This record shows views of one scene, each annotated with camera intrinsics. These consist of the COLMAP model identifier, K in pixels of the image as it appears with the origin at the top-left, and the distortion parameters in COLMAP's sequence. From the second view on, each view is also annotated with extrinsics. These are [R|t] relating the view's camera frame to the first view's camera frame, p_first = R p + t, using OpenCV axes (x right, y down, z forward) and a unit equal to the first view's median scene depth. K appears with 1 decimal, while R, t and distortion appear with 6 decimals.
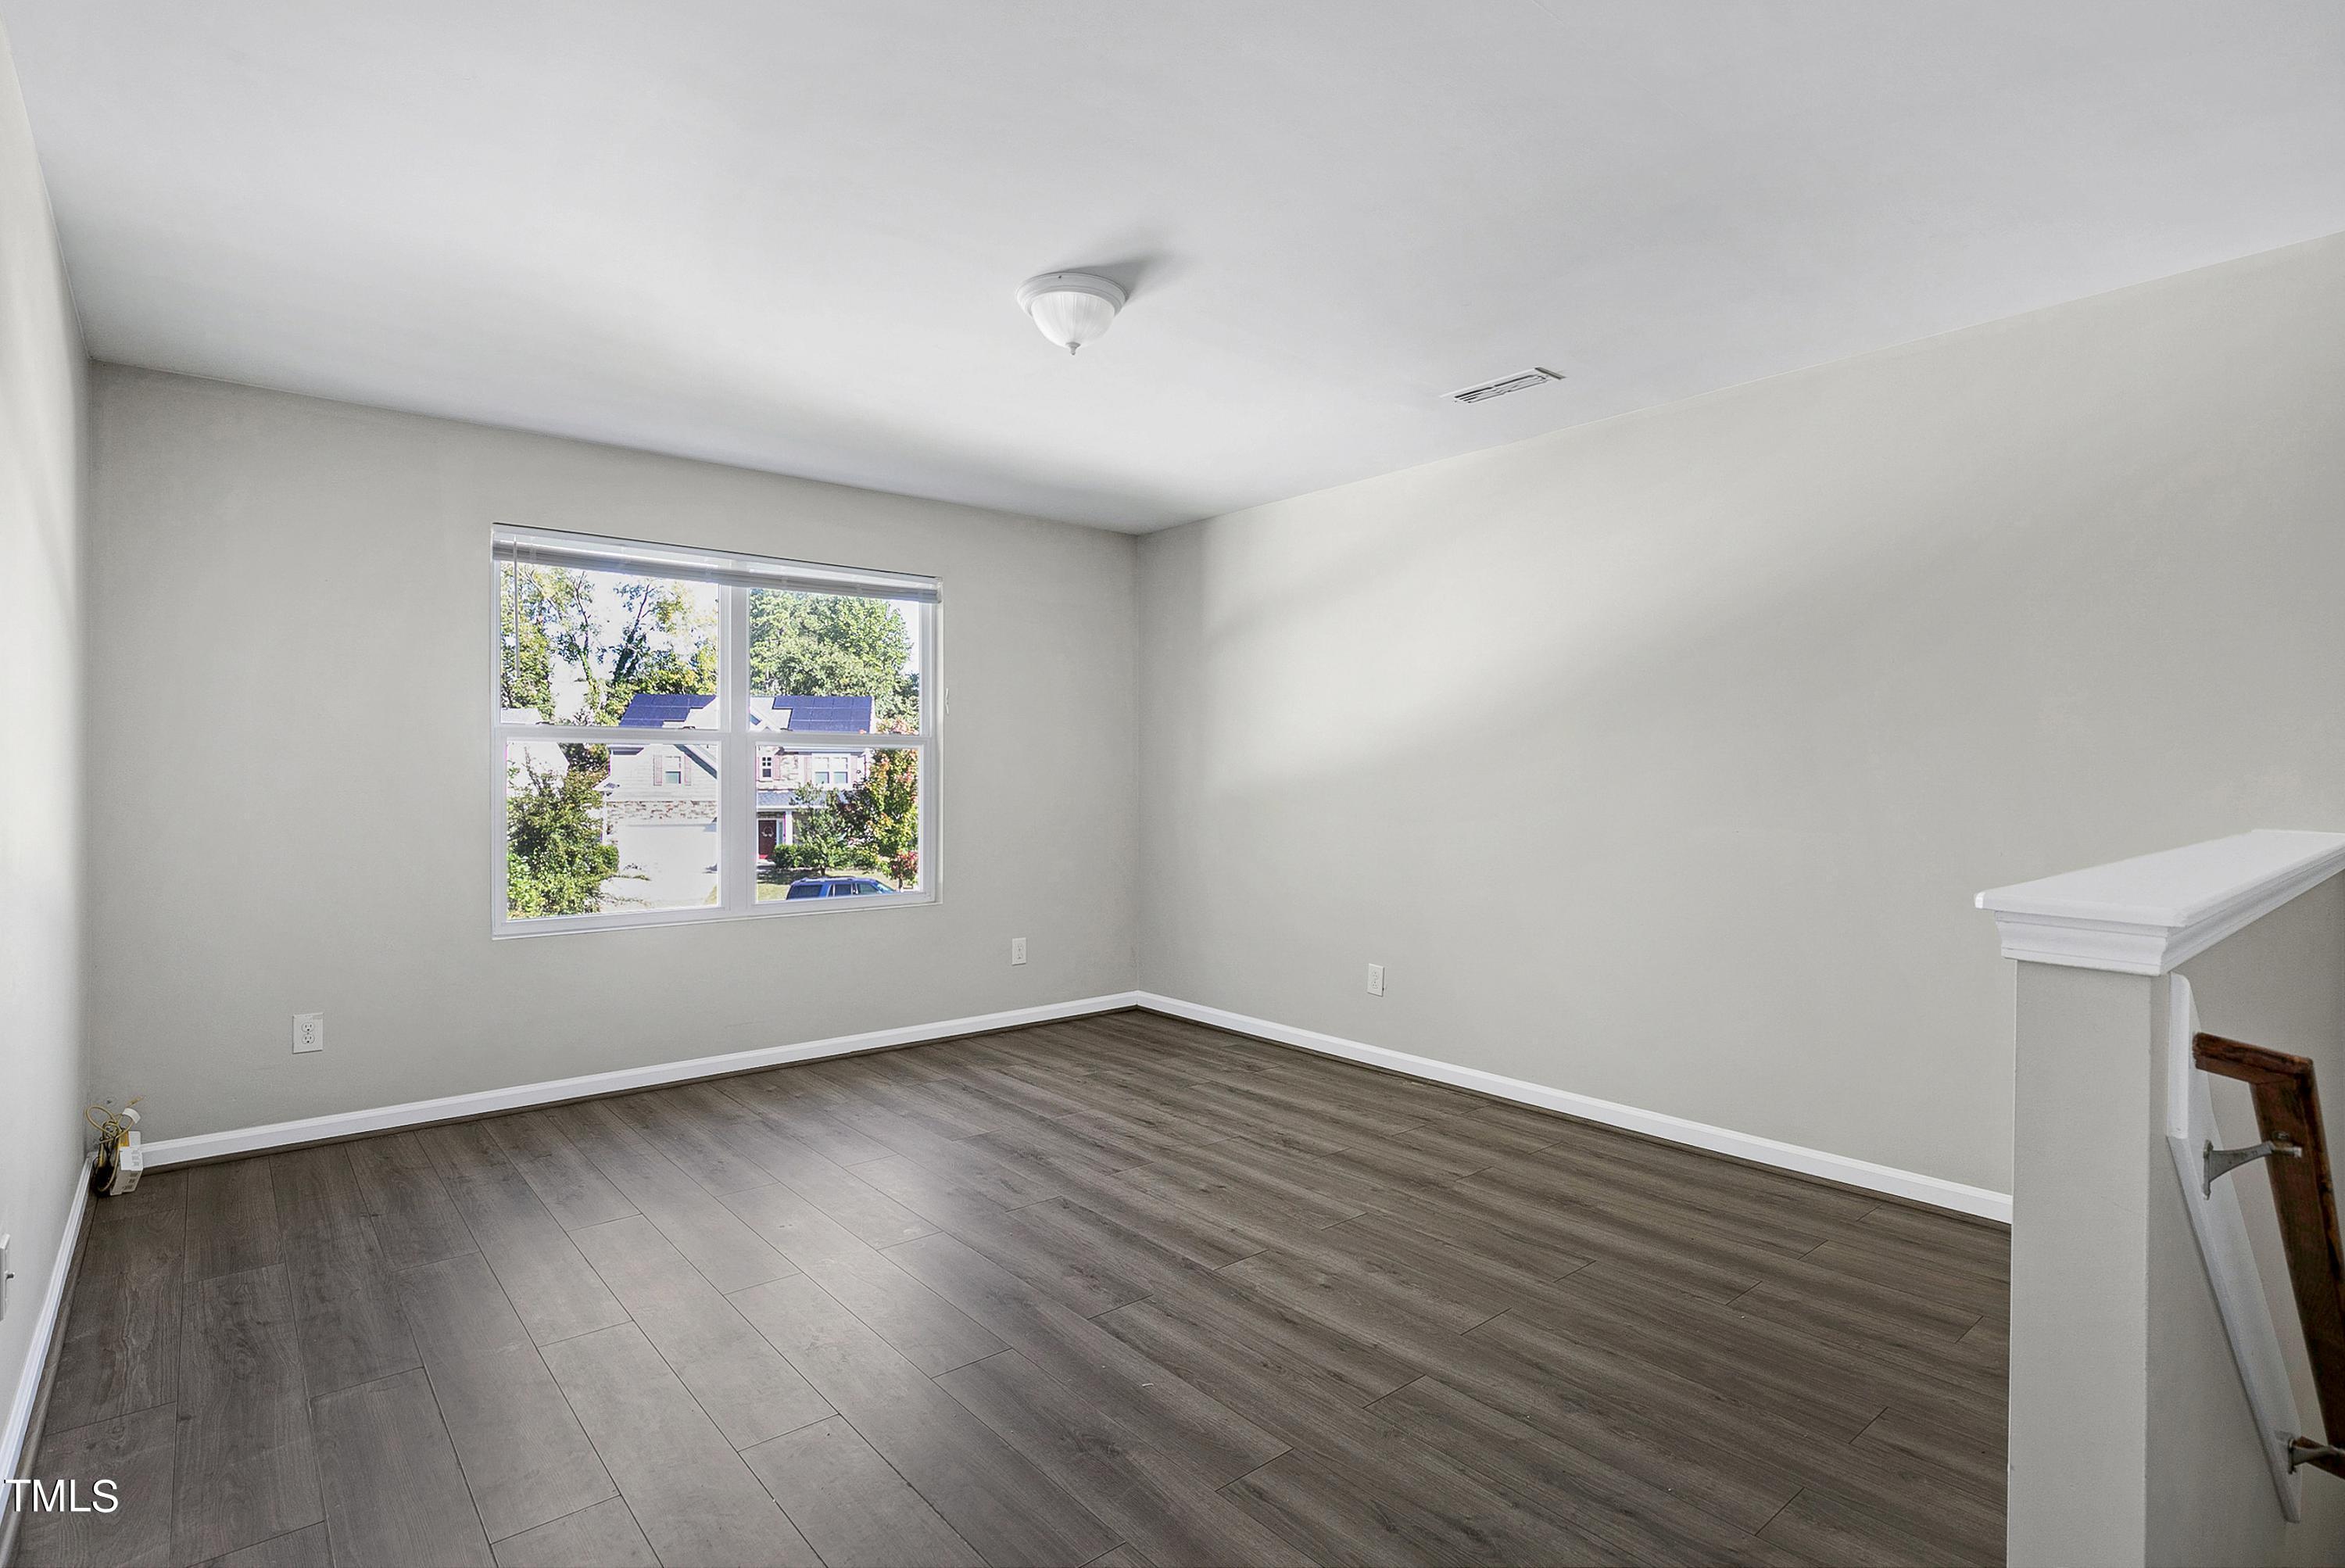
lens RADIAL K [[1170.3, 0, 1173.4], [0, 1170.3, 780.1], [0, 0, 1]] dist [0.012249, 0.000550]
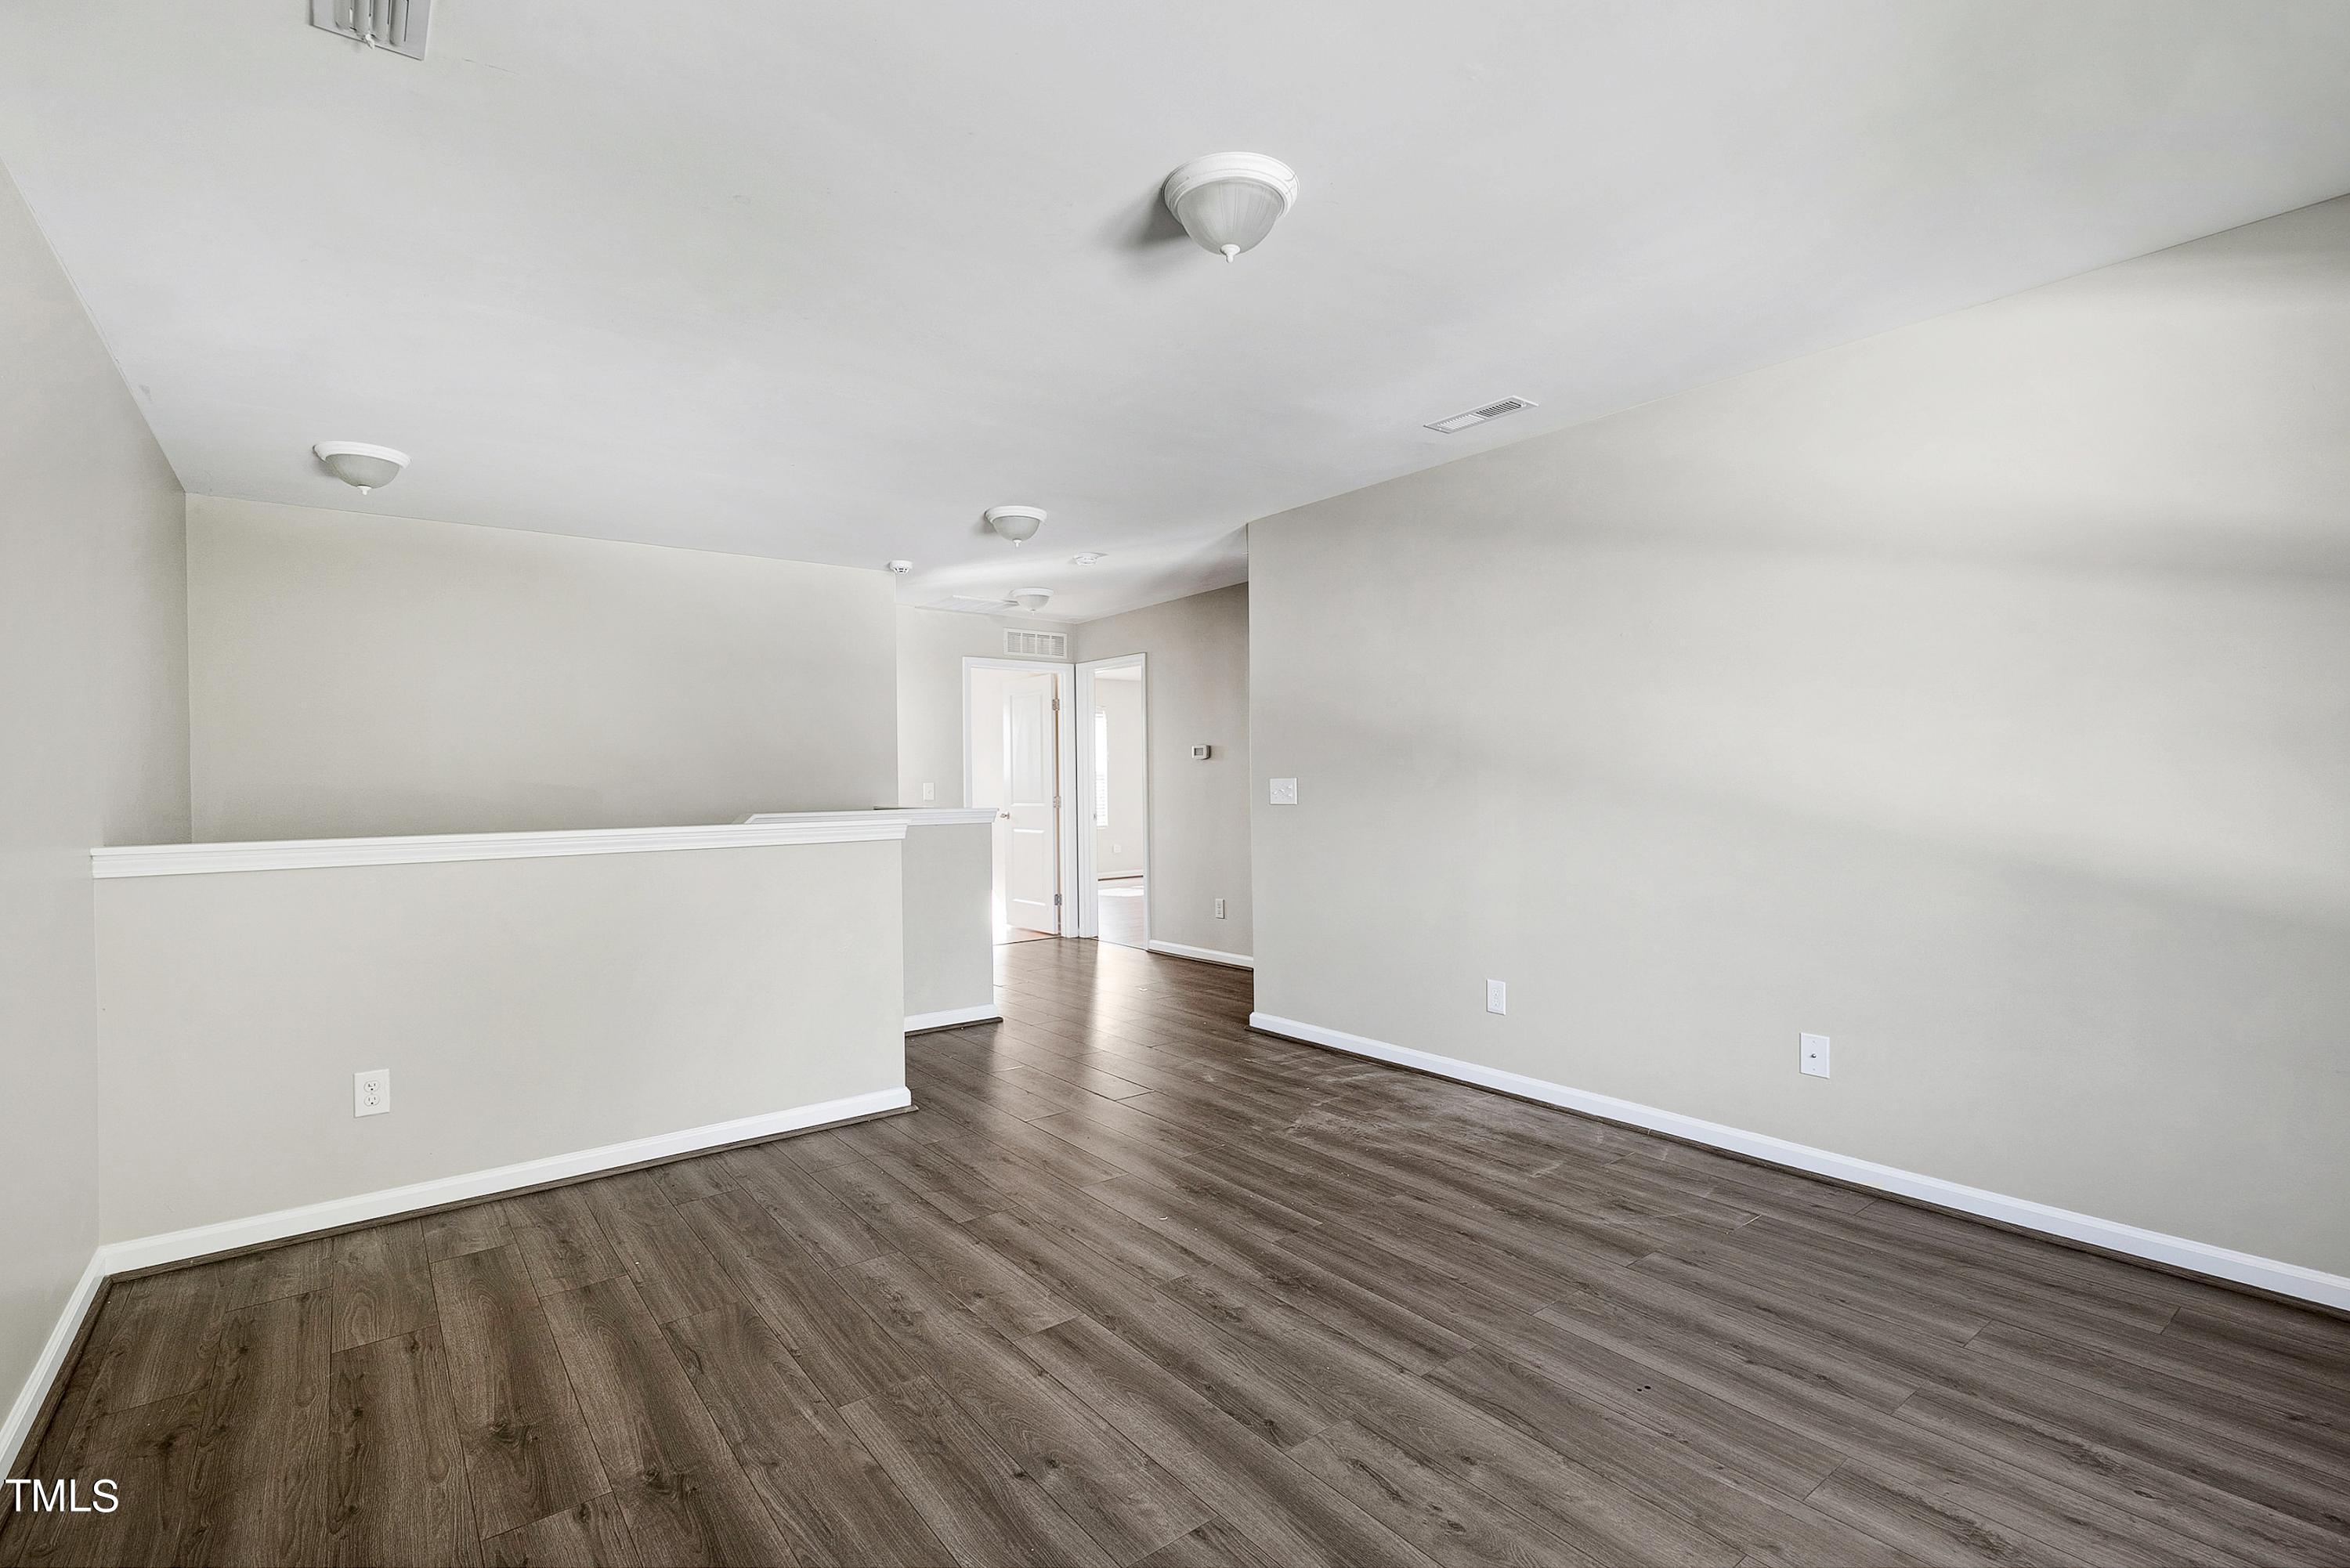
lens RADIAL K [[1067.0, 0, 1174.9], [0, 1067.0, 783.1], [0, 0, 1]] dist [0.009704, 0.000205]
pose [[-0.999009, 0.015208, 0.041827, -0.076530], [0.015587, 0.999840, 0.008758, -0.008714], [-0.041687, 0.009401, -0.999086, 1.793162]]
